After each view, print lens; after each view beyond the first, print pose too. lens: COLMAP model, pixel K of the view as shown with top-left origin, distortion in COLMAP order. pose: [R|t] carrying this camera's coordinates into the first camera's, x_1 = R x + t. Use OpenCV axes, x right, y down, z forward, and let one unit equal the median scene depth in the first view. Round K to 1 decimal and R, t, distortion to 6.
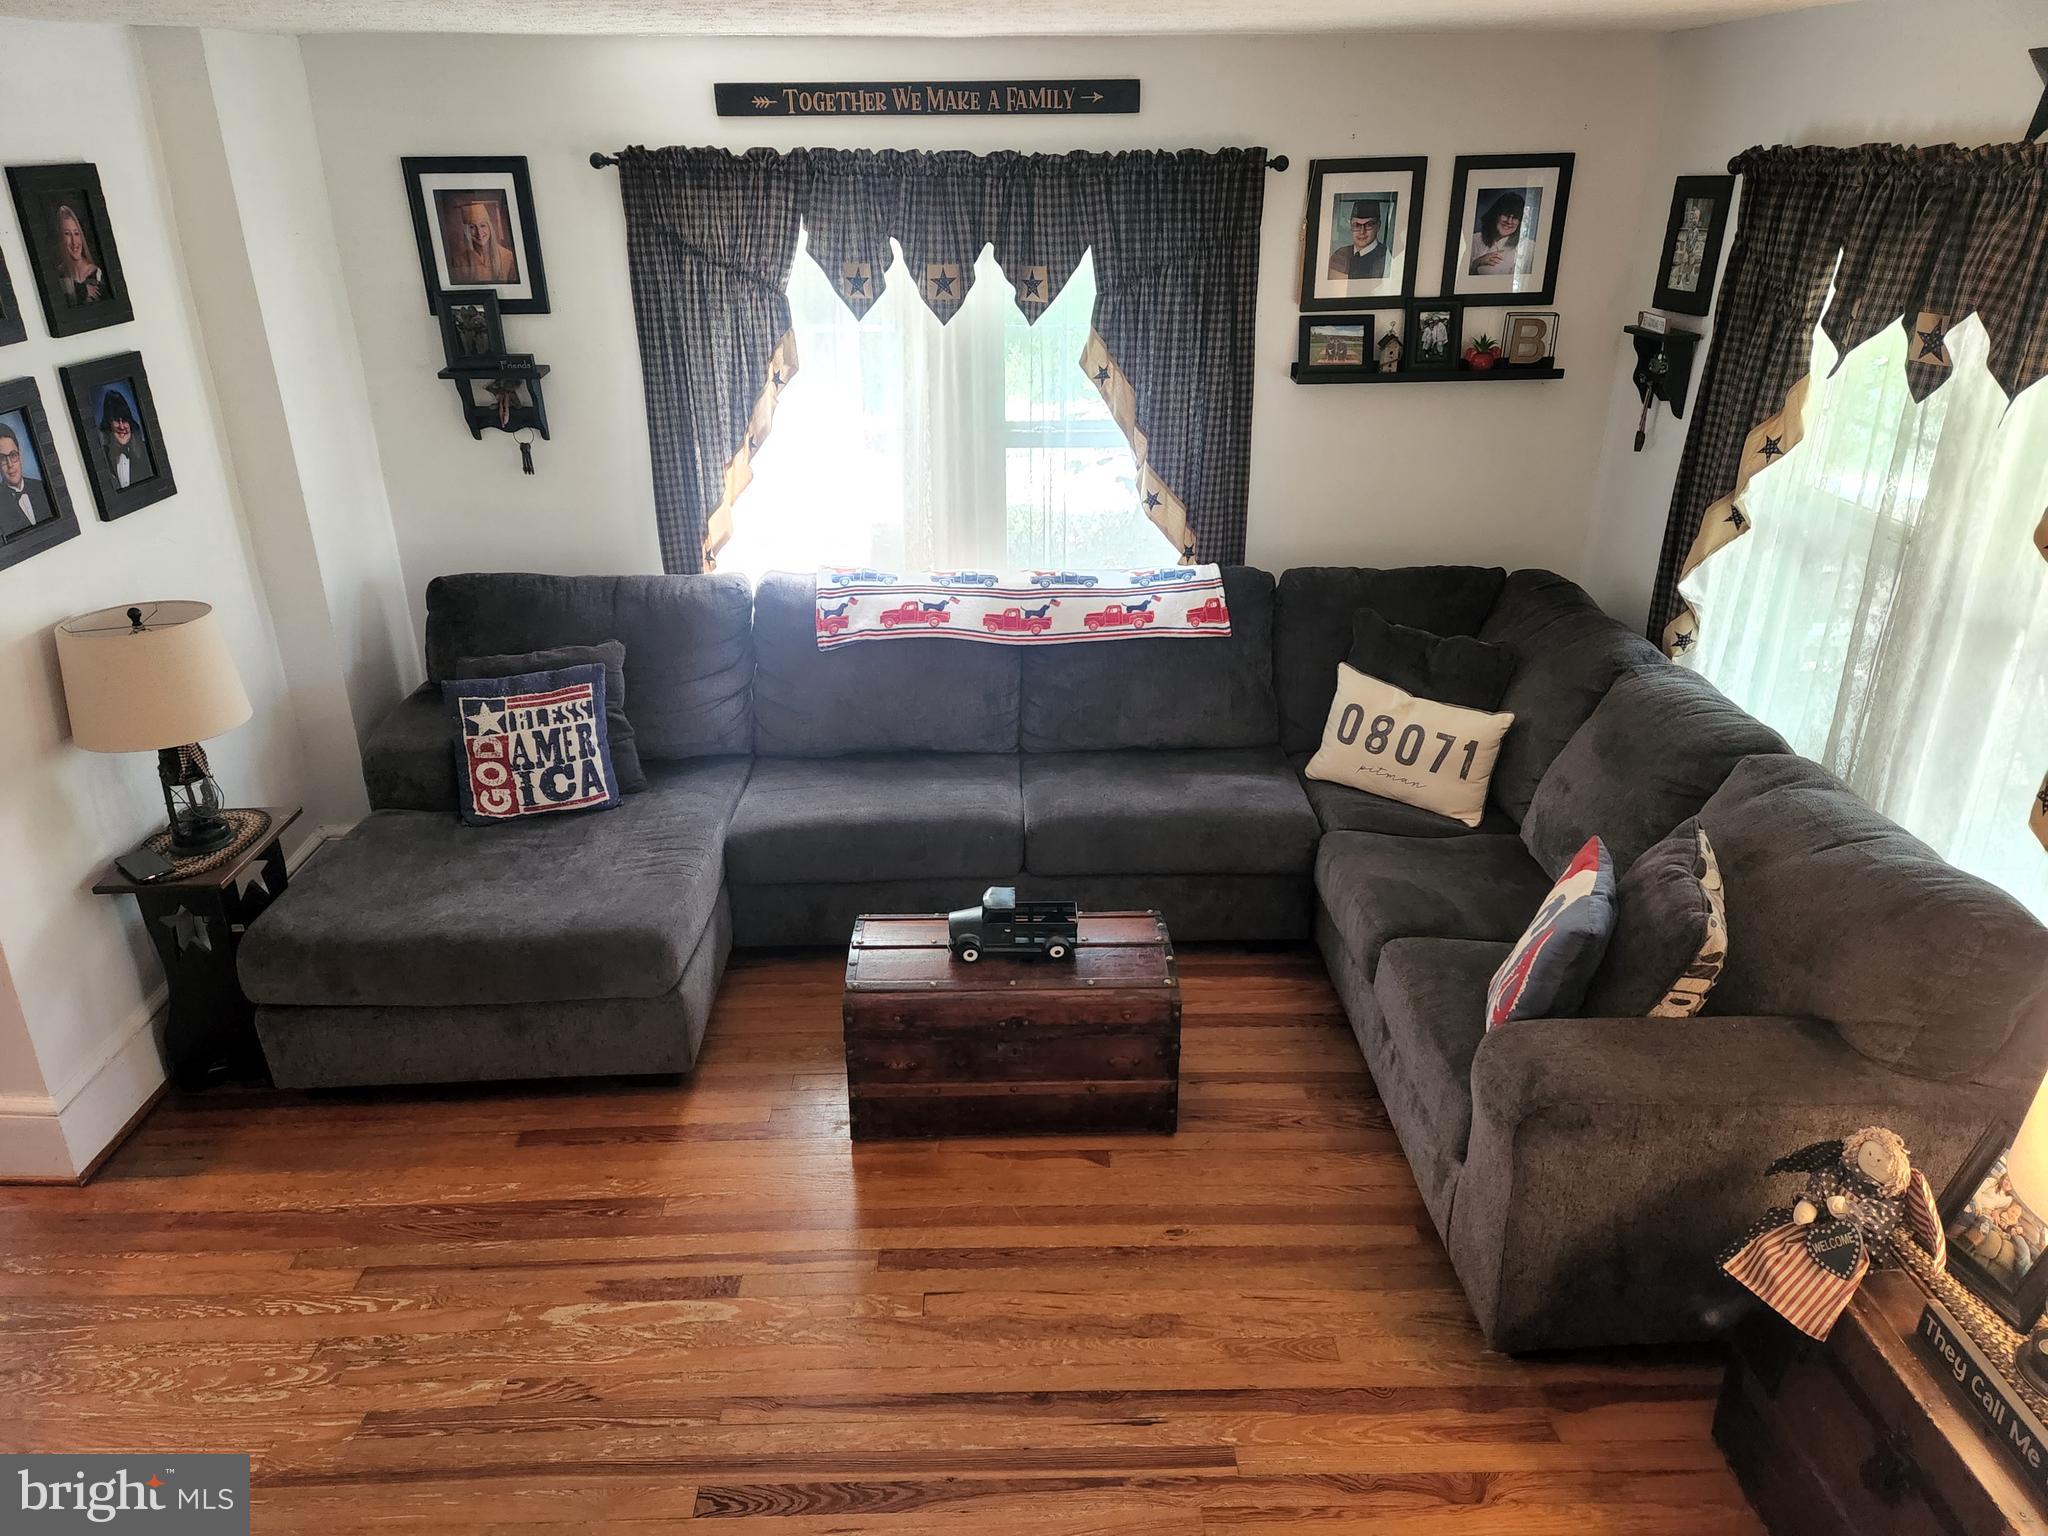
lens RADIAL K [[1360.9, 0, 1018.8], [0, 1360.9, 770.3], [0, 0, 1]] dist [0.088469, -0.076826]
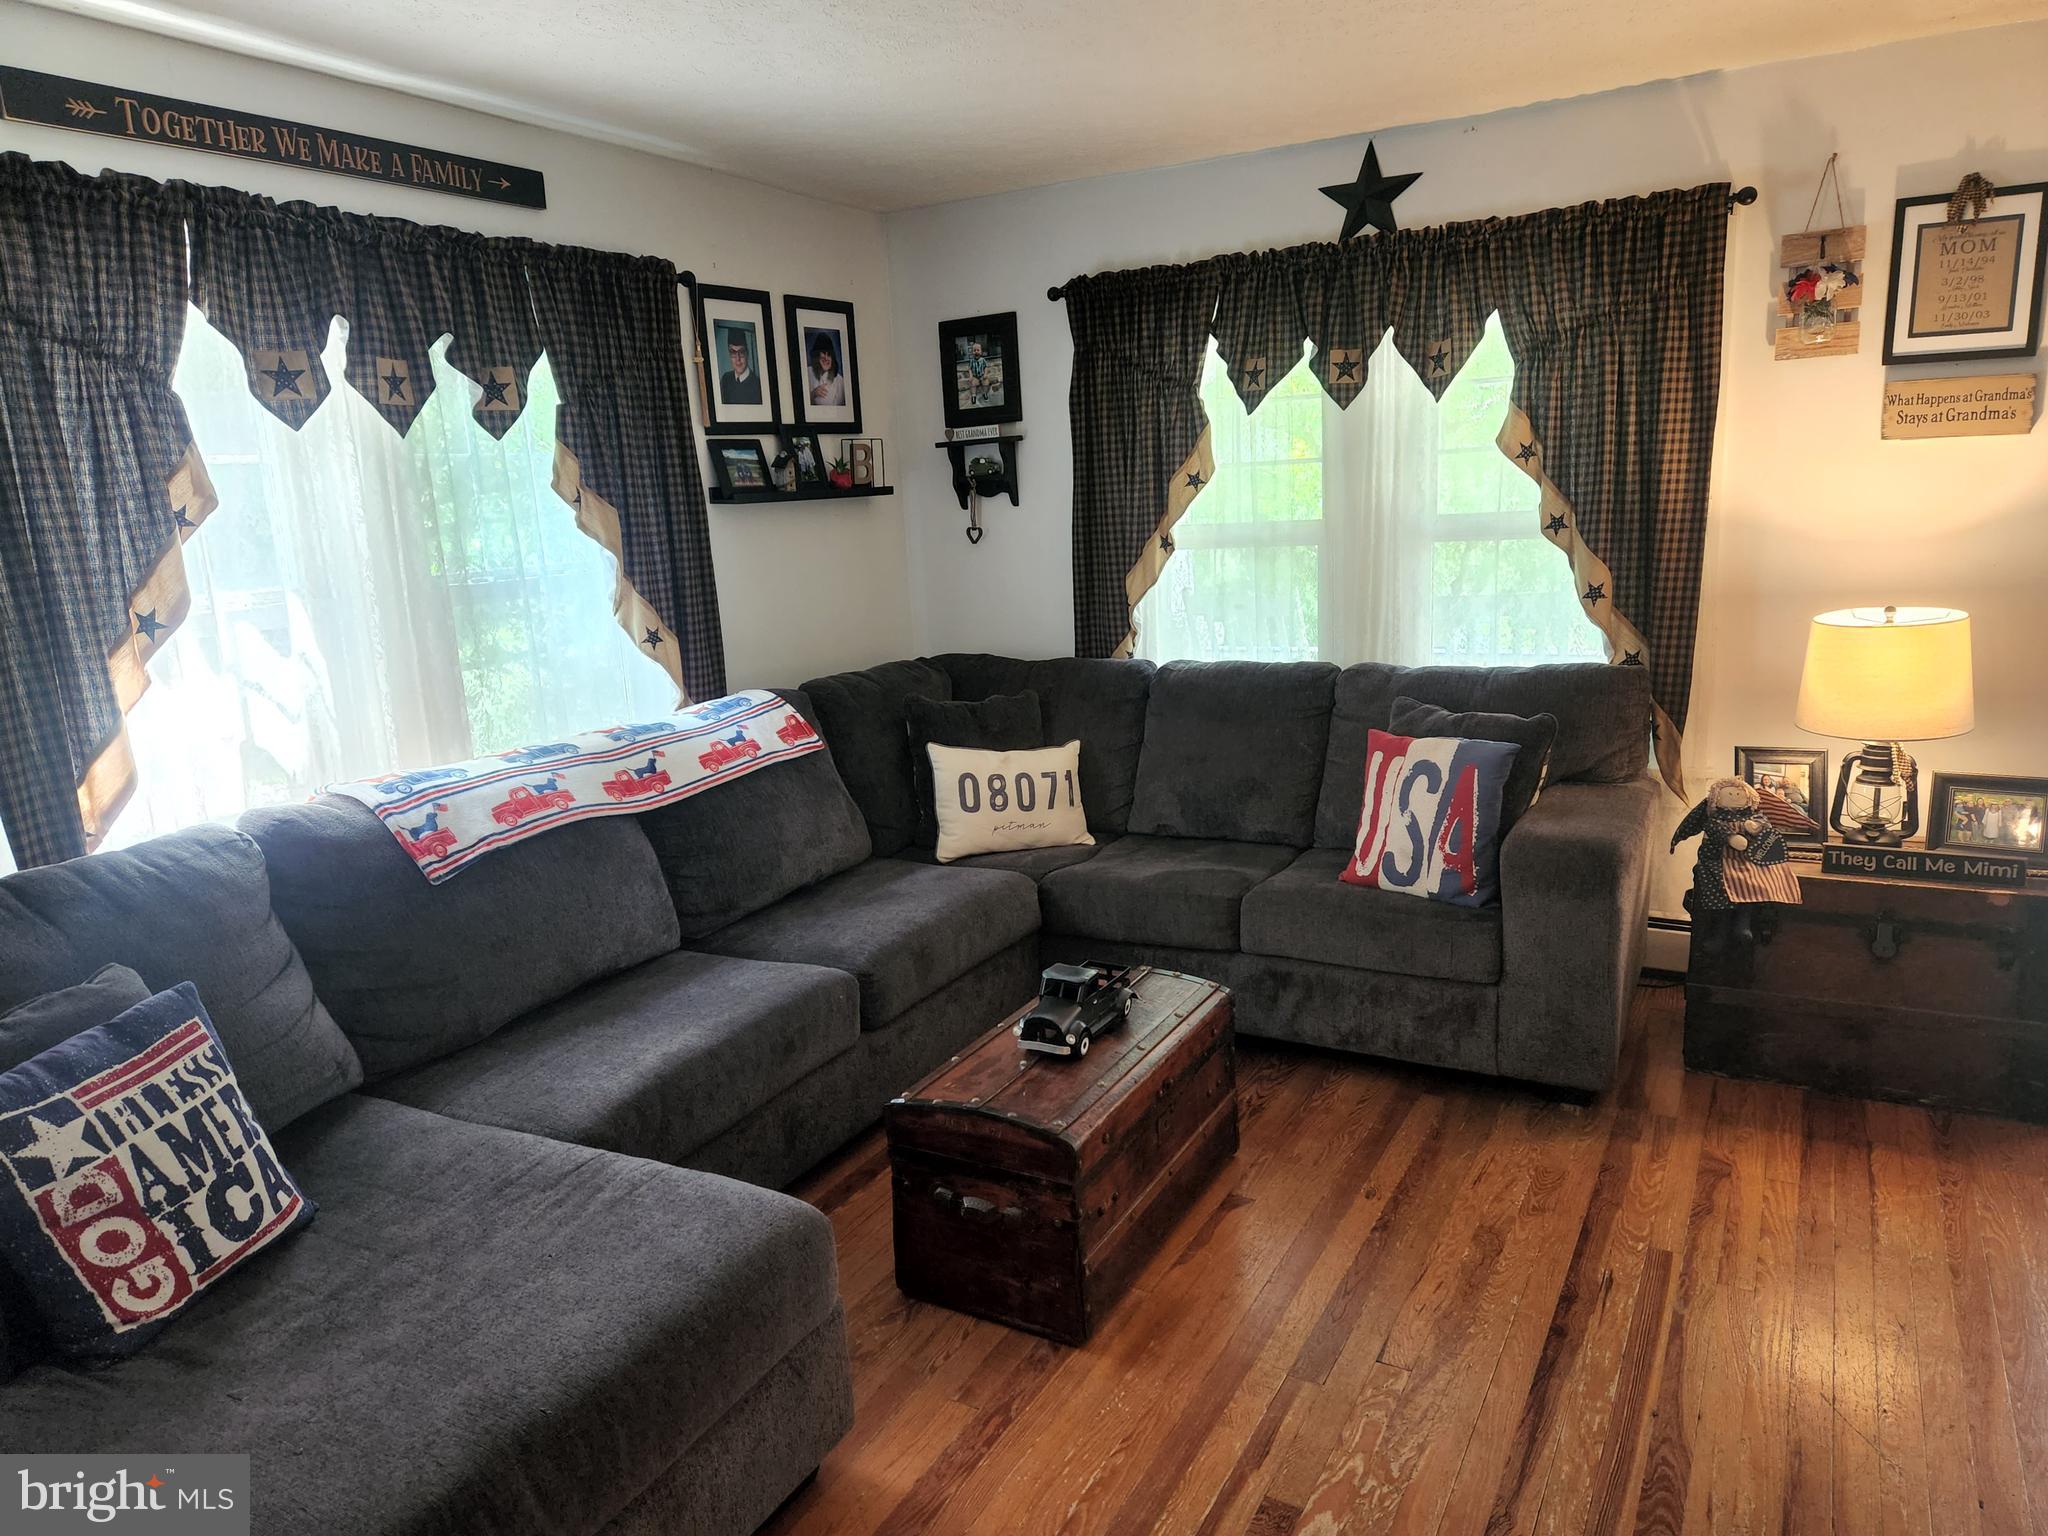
lens RADIAL K [[1360.9, 0, 1026.8], [0, 1360.9, 779.7], [0, 0, 1]] dist [0.088469, -0.076826]
pose [[0.508084, -0.207037, 0.836054, -0.579113], [0.394961, 0.918612, -0.012542, -0.013364], [-0.765413, 0.336581, 0.548503, 0.417661]]
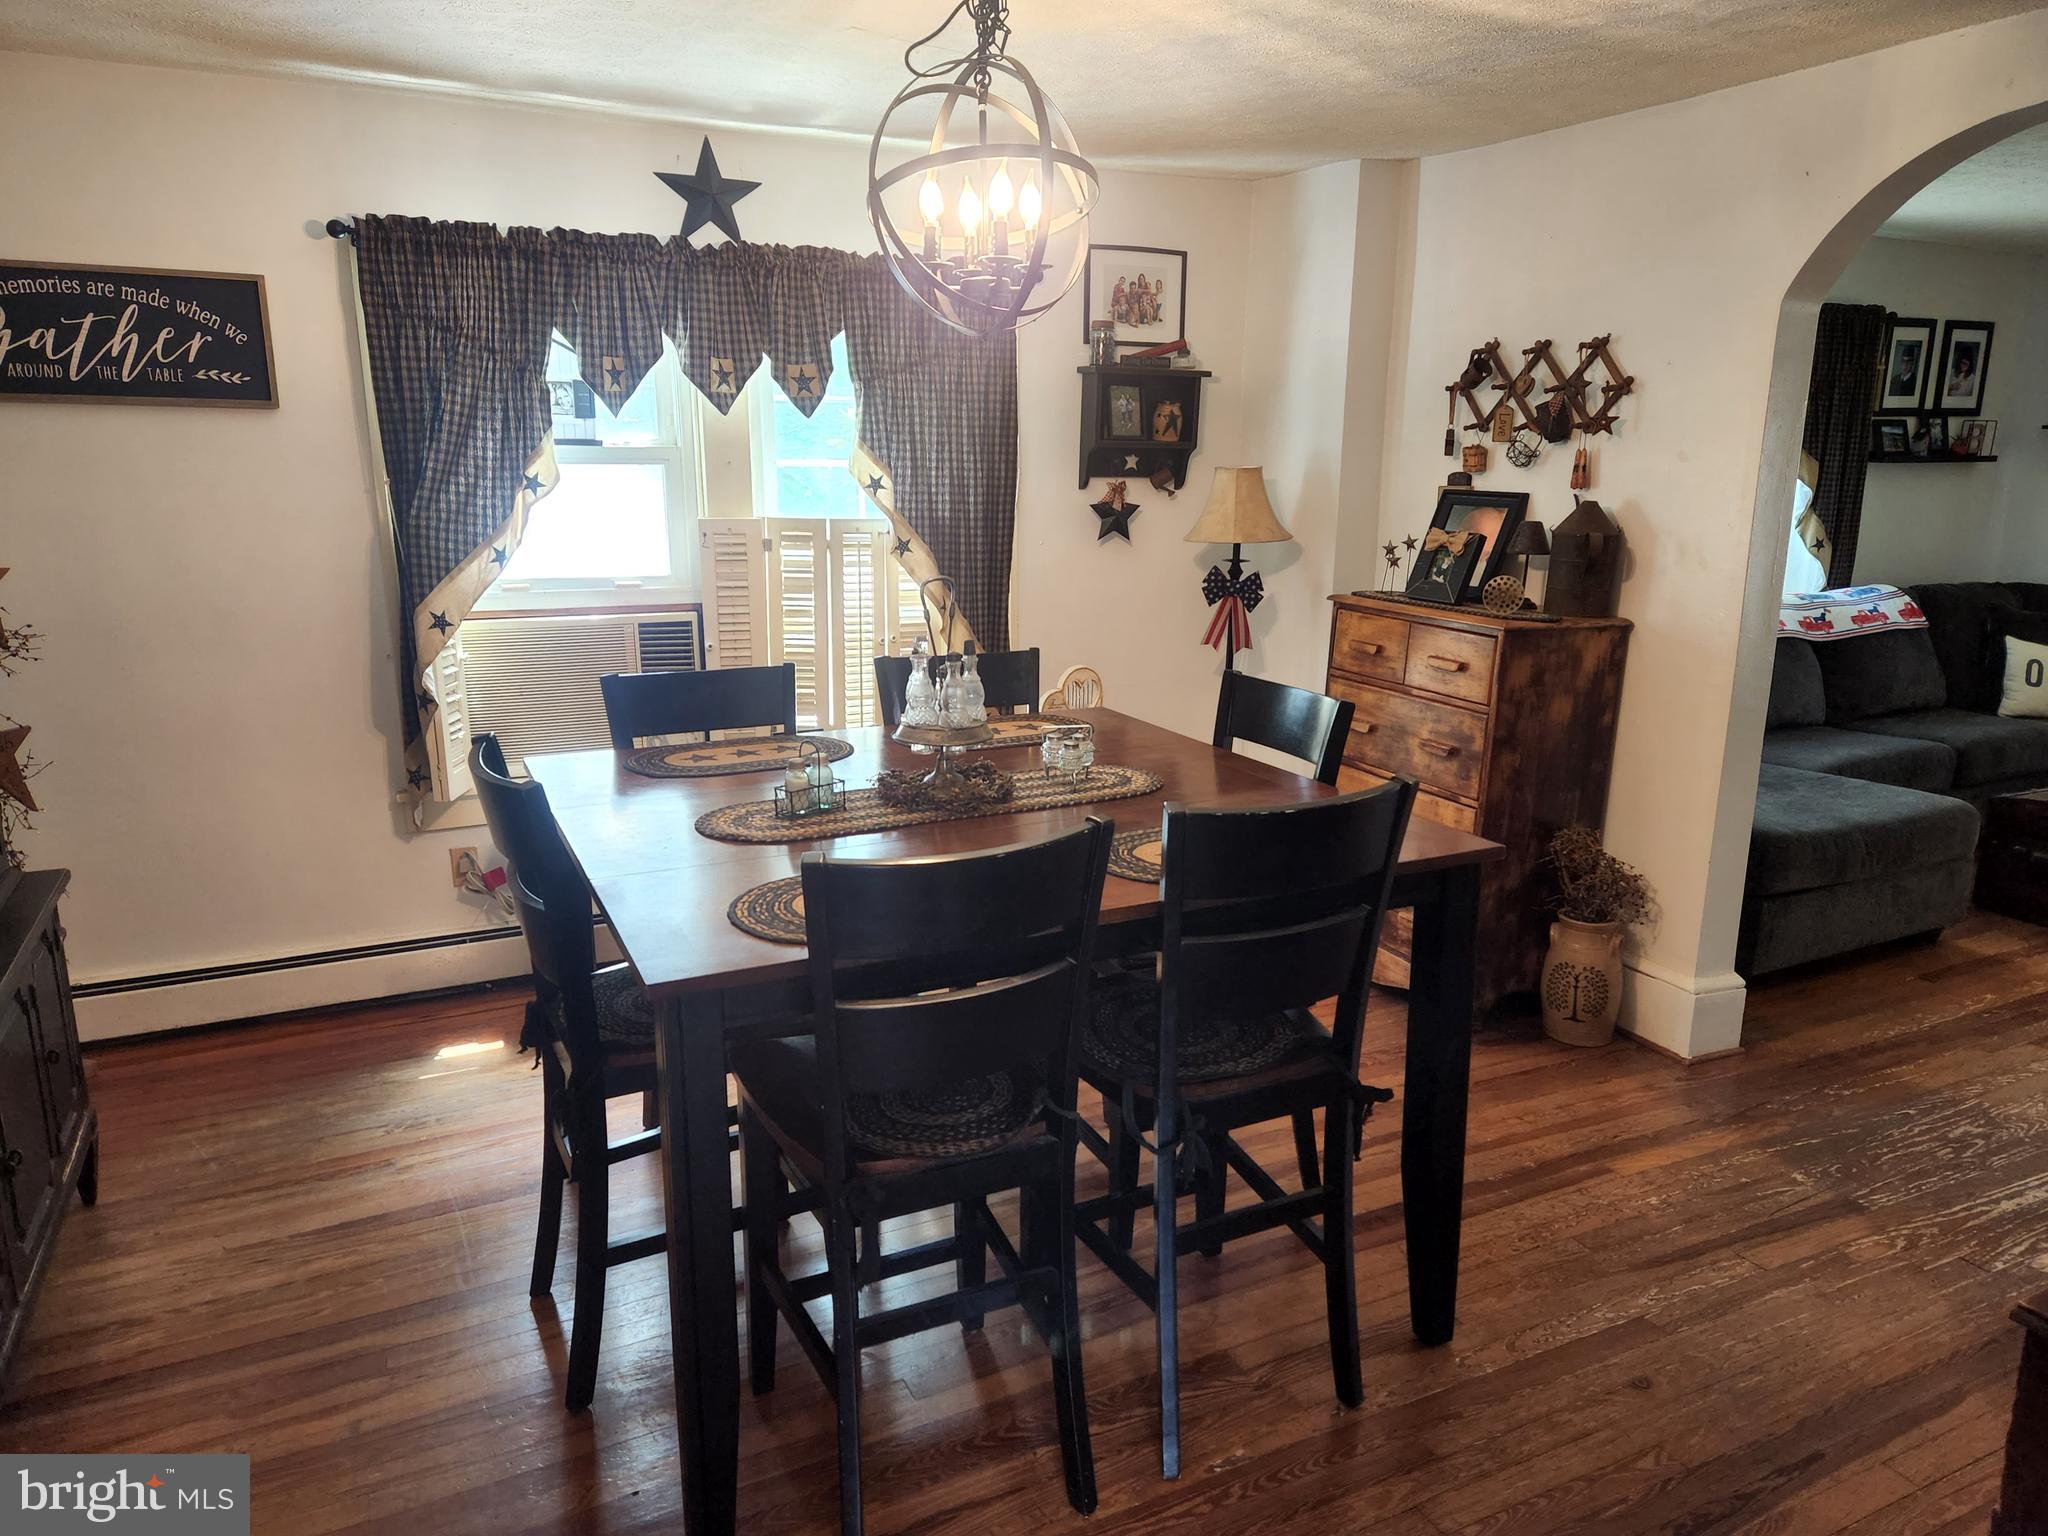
lens RADIAL K [[1360.9, 0, 1028.2], [0, 1360.9, 776.6], [0, 0, 1]] dist [0.088469, -0.076826]
pose [[0.905231, -0.090566, 0.415156, -1.352817], [0.167183, 0.974134, -0.152028, 0.120315], [-0.390649, 0.207027, 0.896958, 0.118961]]
